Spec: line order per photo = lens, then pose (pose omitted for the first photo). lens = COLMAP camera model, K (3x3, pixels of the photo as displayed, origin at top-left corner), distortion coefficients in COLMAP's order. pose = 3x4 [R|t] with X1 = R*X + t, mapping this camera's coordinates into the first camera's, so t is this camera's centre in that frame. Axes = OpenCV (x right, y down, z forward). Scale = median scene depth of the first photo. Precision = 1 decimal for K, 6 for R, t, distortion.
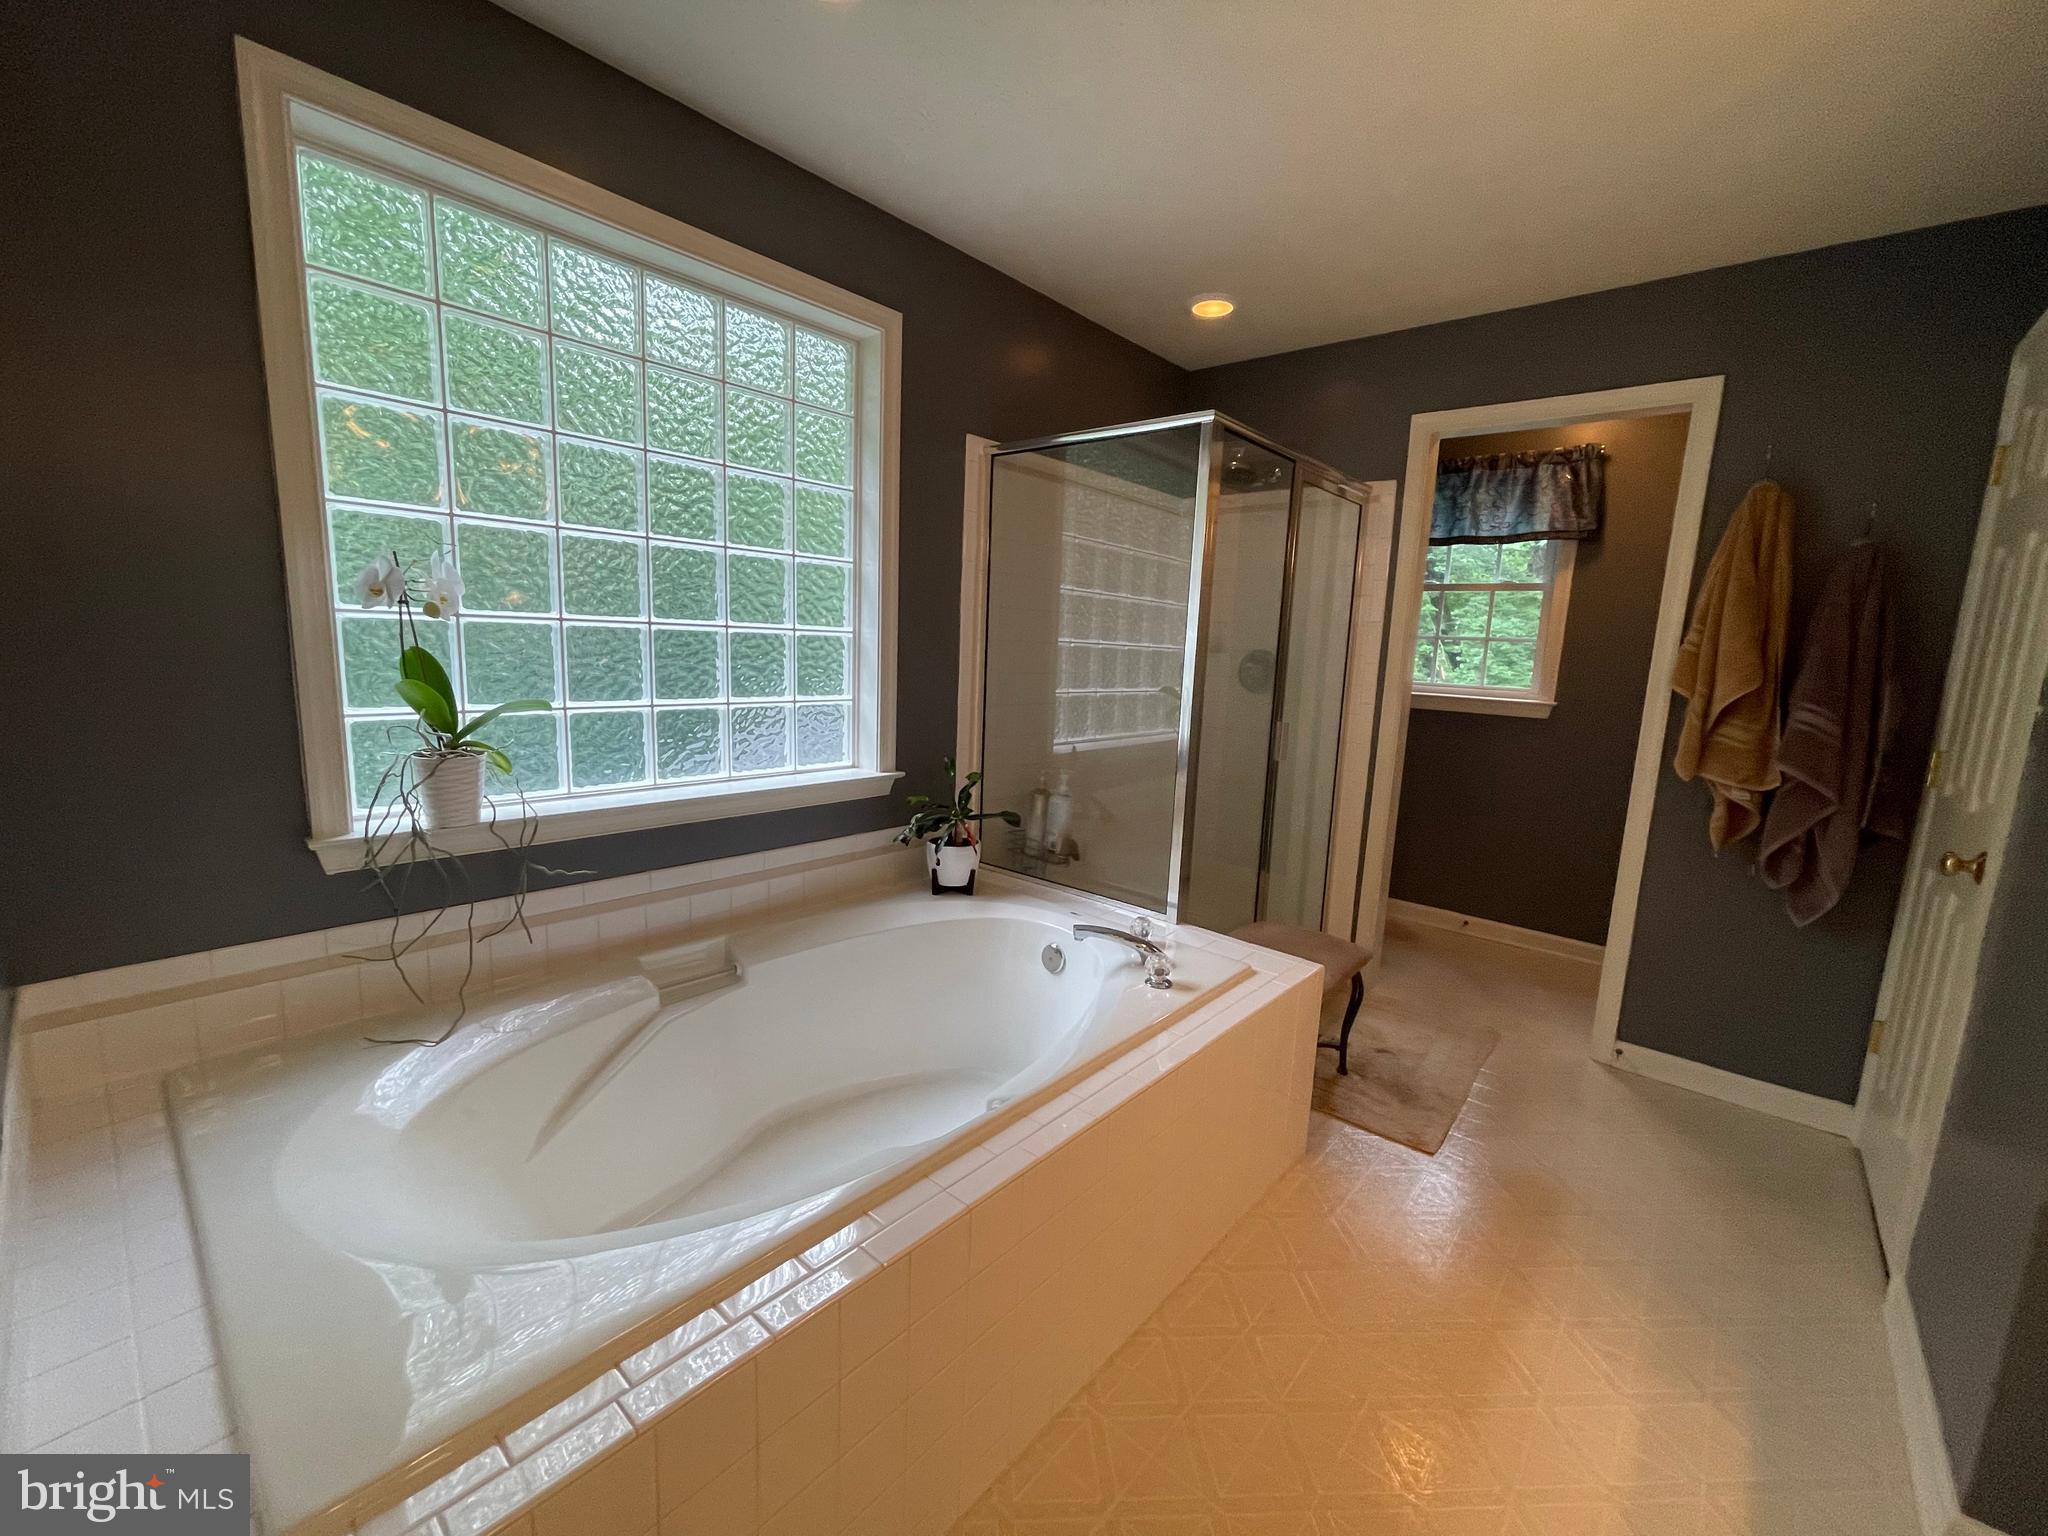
lens RADIAL K [[835.2, 0, 1024.0], [0, 835.2, 768.0], [0, 0, 1]] dist [-0.000904, -0.000049]
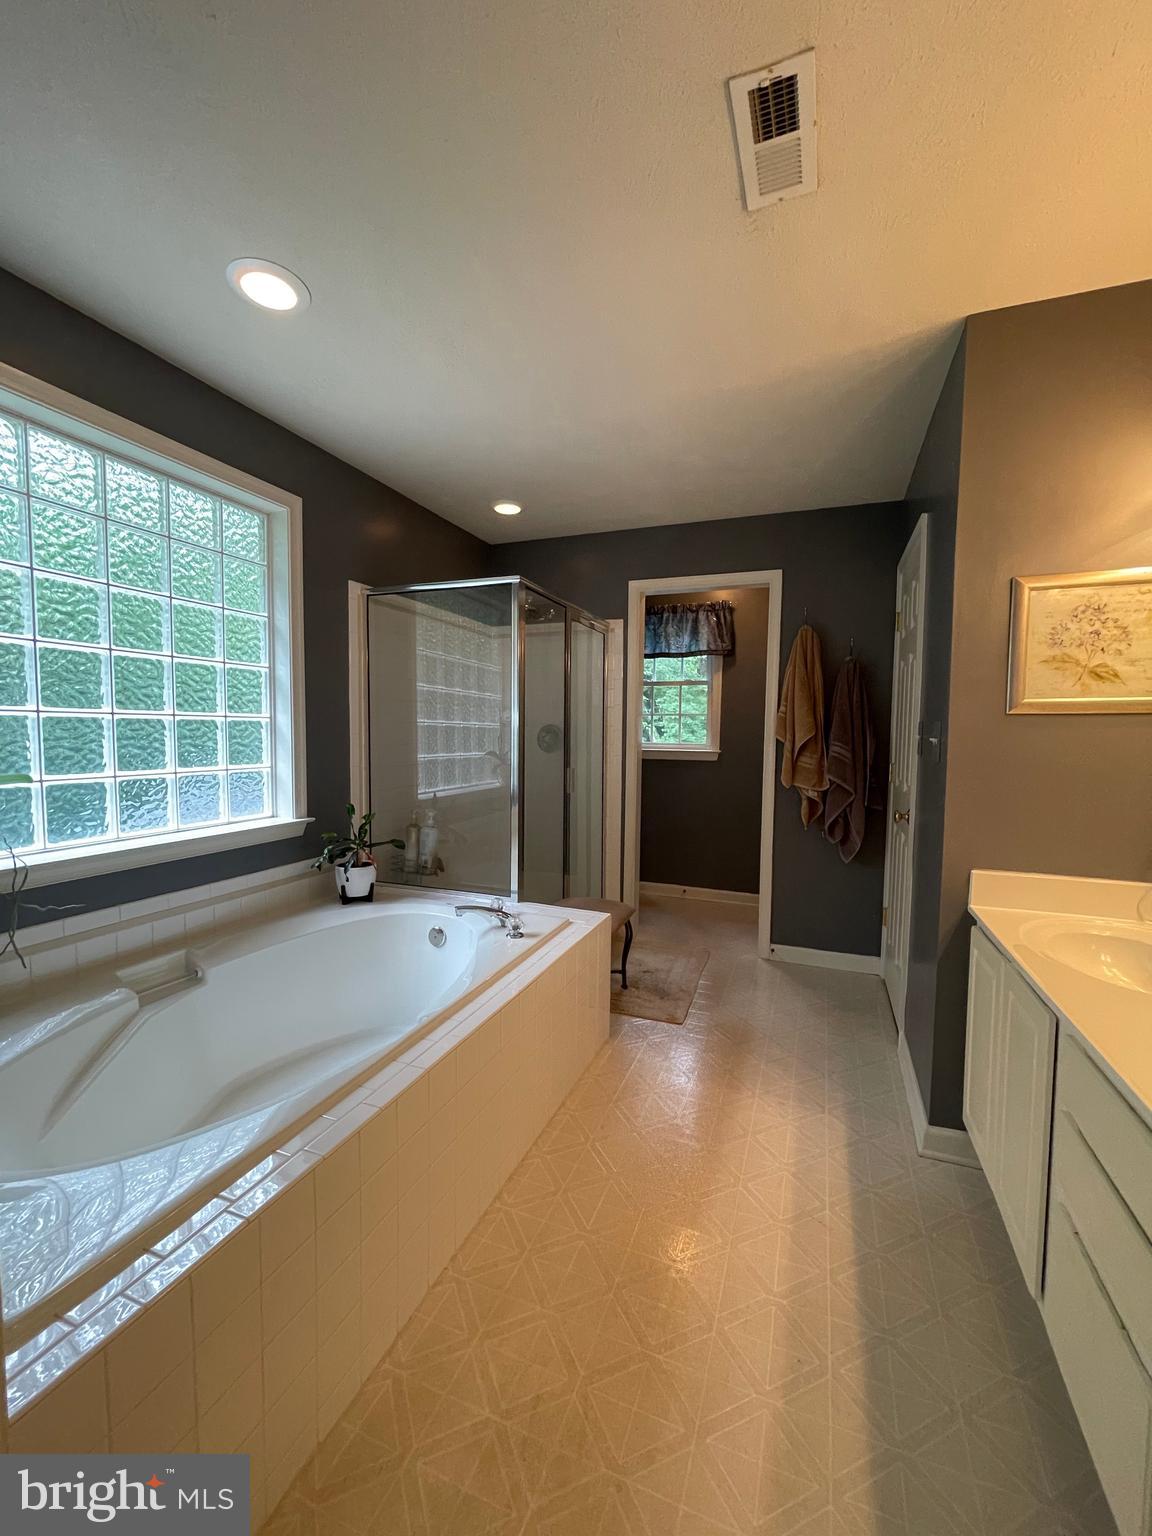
lens RADIAL K [[626.4, 0, 576.0], [0, 626.4, 768.0], [0, 0, 1]] dist [-0.000904, -0.000049]
pose [[0.942151, -0.051450, 0.331218, -0.077244], [0.078867, 0.994434, -0.069867, 0.030258], [-0.325779, 0.091947, 0.940964, -0.120515]]
